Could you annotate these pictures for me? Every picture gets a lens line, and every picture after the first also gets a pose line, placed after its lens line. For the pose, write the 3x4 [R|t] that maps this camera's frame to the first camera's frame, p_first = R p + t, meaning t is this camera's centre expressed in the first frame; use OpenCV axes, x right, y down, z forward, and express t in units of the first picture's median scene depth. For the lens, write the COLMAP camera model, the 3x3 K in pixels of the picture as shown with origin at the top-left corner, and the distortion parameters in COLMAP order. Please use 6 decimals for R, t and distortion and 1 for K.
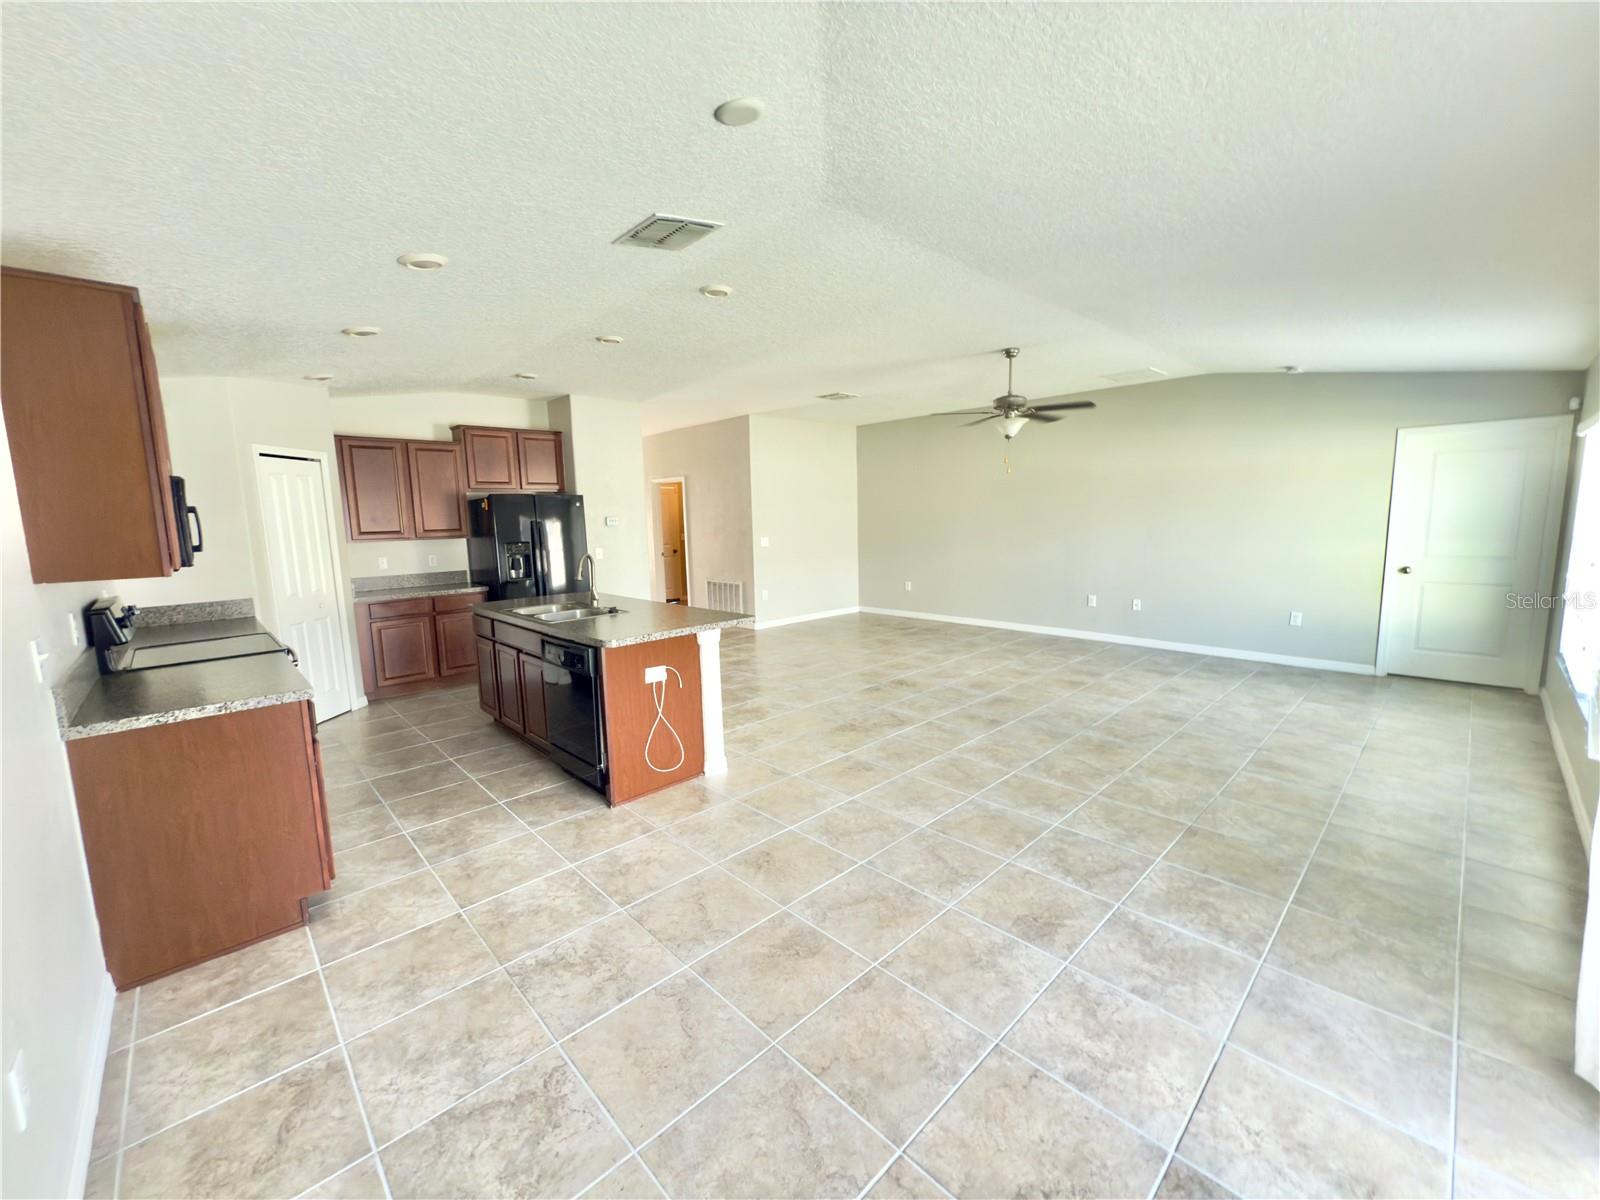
lens RADIAL K [[641.4, 0, 802.9], [0, 641.4, 587.5], [0, 0, 1]] dist [0.002357, -0.000190]
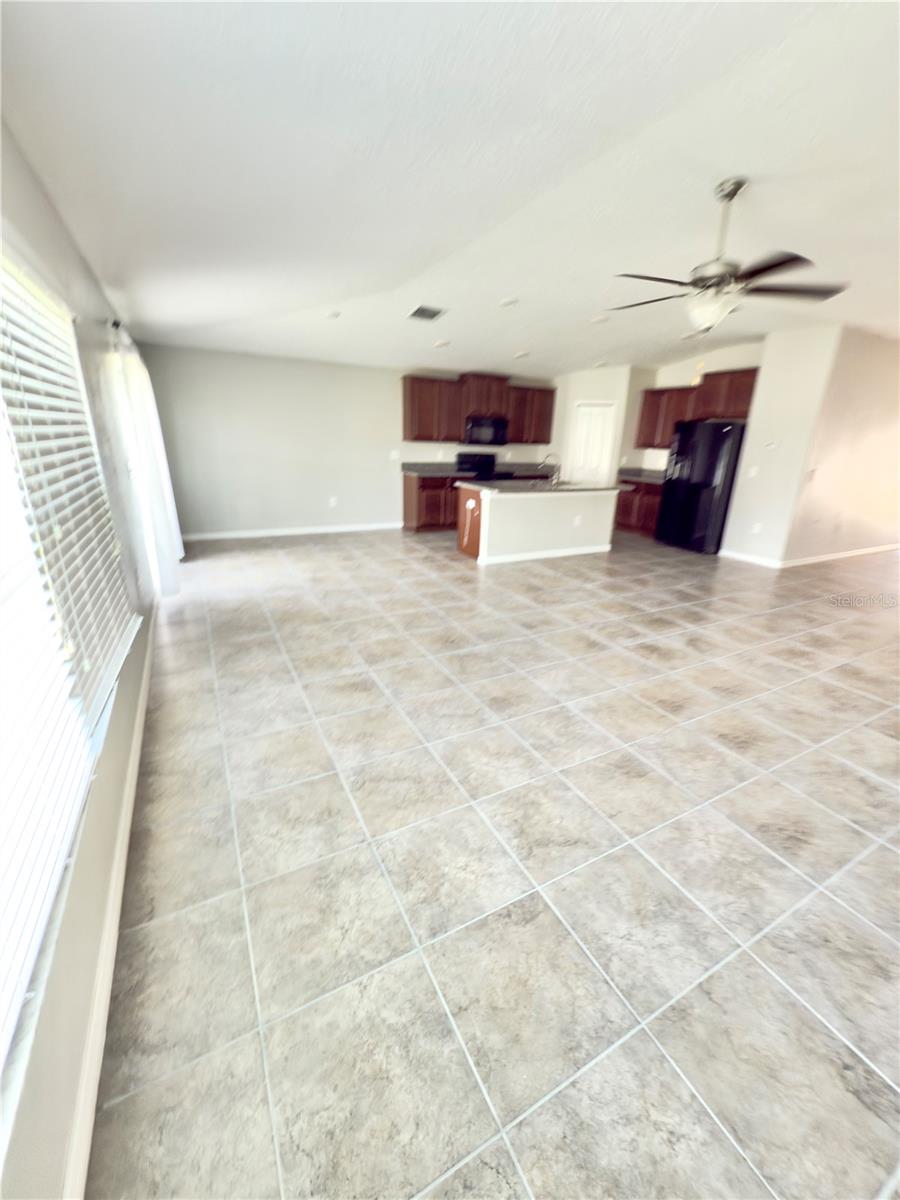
lens RADIAL K [[481.1, 0, 454.5], [0, 481.1, 596.6], [0, 0, 1]] dist [0.002357, -0.000190]
pose [[-0.268132, 0.323084, -0.907591, 1.255267], [-0.133710, 0.920490, 0.367178, -0.159658], [0.954058, 0.219806, -0.203614, 1.176466]]
